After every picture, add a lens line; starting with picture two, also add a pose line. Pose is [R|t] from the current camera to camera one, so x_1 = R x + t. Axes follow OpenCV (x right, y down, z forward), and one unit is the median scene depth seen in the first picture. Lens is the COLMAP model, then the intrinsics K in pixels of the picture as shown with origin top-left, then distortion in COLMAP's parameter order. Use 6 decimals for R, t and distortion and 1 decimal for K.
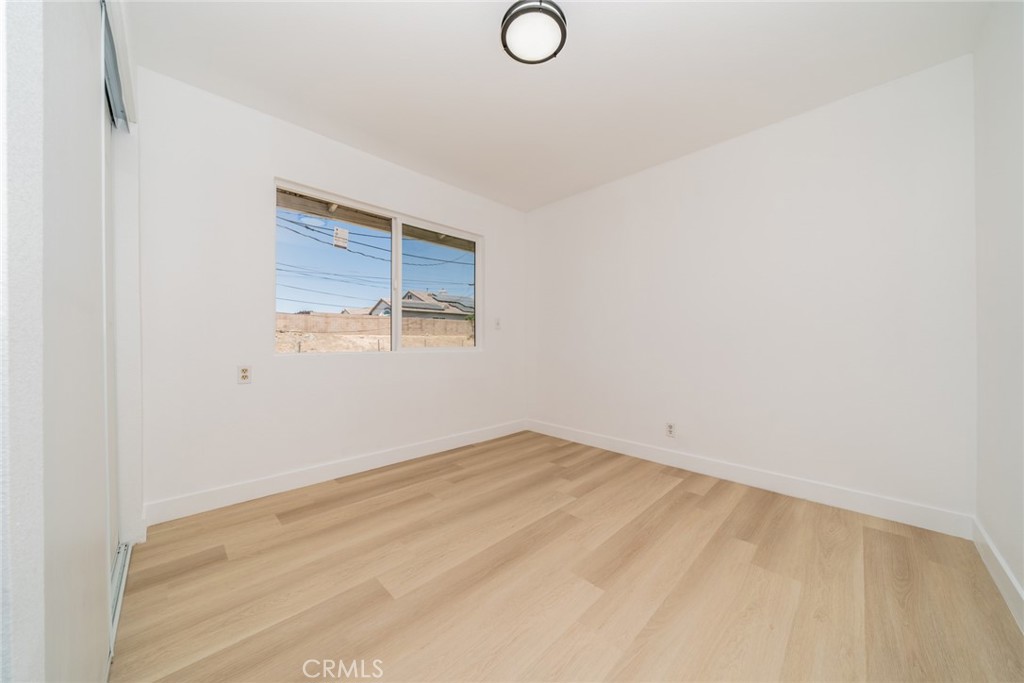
lens RADIAL K [[350.1, 0, 510.5], [0, 350.1, 340.5], [0, 0, 1]] dist [-0.008839, -0.000120]
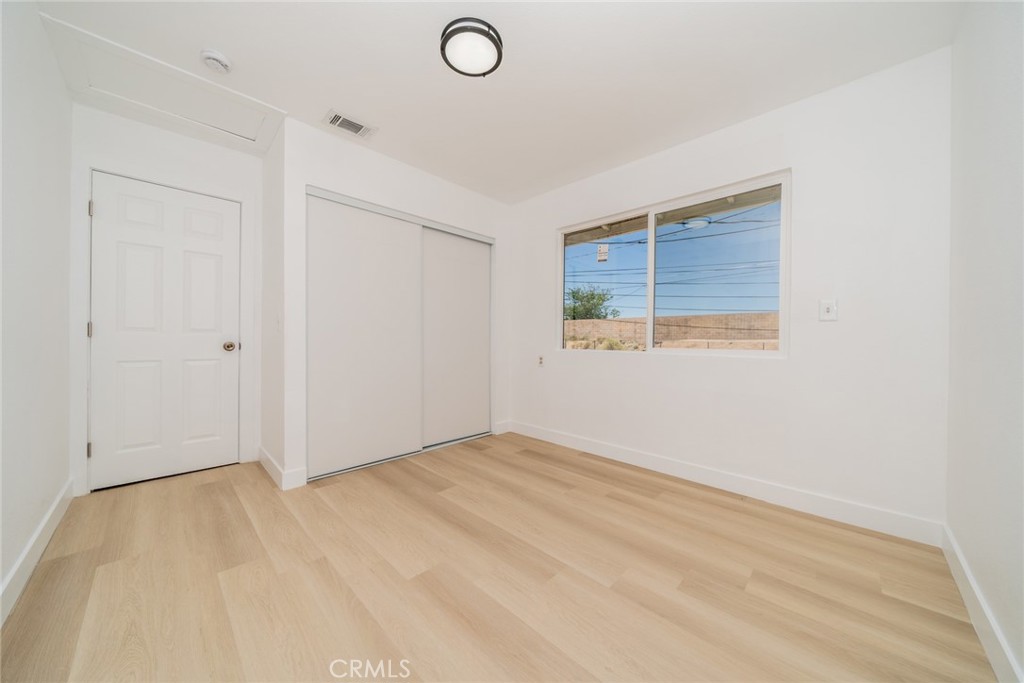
lens RADIAL K [[350.1, 0, 510.1], [0, 350.1, 341.8], [0, 0, 1]] dist [-0.008839, -0.000120]
pose [[0.009510, 0.006267, -0.999935, 0.799695], [-0.005637, 0.999965, 0.006213, -0.000211], [0.999939, 0.005577, 0.009545, 0.788144]]
